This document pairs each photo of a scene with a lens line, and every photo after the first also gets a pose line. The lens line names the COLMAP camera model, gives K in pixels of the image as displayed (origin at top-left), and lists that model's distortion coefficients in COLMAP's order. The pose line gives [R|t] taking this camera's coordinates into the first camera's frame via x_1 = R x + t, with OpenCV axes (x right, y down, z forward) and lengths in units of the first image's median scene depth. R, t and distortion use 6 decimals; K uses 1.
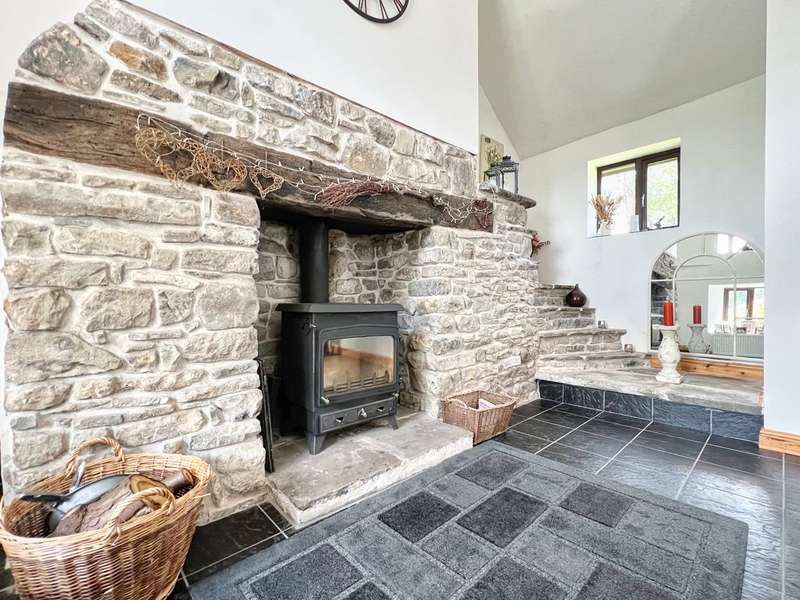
lens RADIAL K [[354.4, 0, 402.7], [0, 354.4, 301.6], [0, 0, 1]] dist [-0.003136, 0.000820]
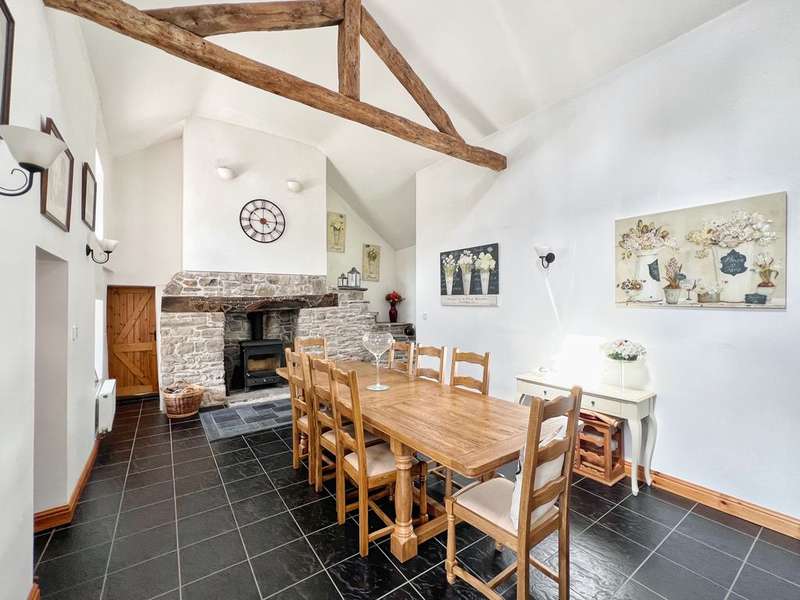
lens RADIAL K [[338.2, 0, 401.3], [0, 338.2, 300.4], [0, 0, 1]] dist [0.001837, -0.000336]
pose [[0.991131, -0.008047, -0.132647, 1.683614], [0.006158, 0.999874, -0.014649, -0.354132], [0.132748, 0.013702, 0.991055, -1.953664]]
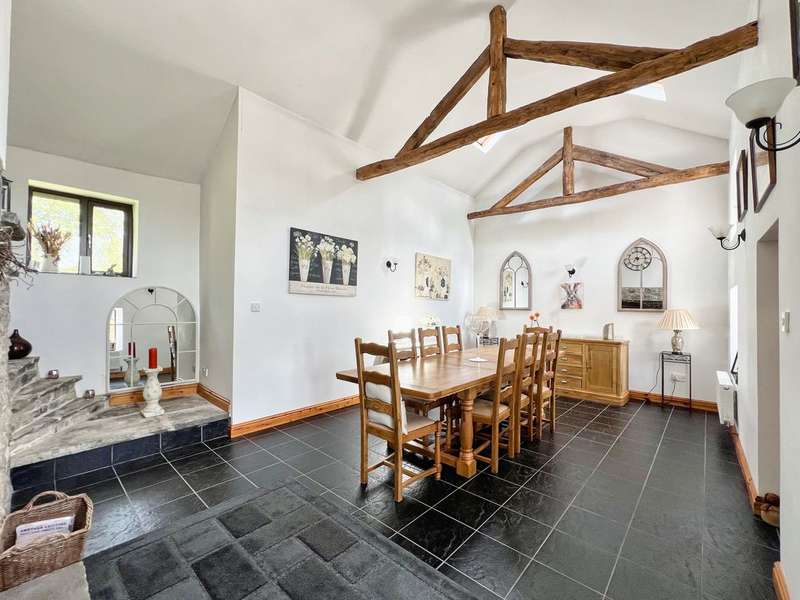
lens RADIAL K [[338.2, 0, 403.2], [0, 338.2, 299.1], [0, 0, 1]] dist [0.001837, -0.000336]
pose [[-0.087381, 0.018862, 0.995996, -0.838611], [-0.007461, 0.999780, -0.019588, -0.267908], [-0.996147, -0.009143, -0.087221, 0.501185]]
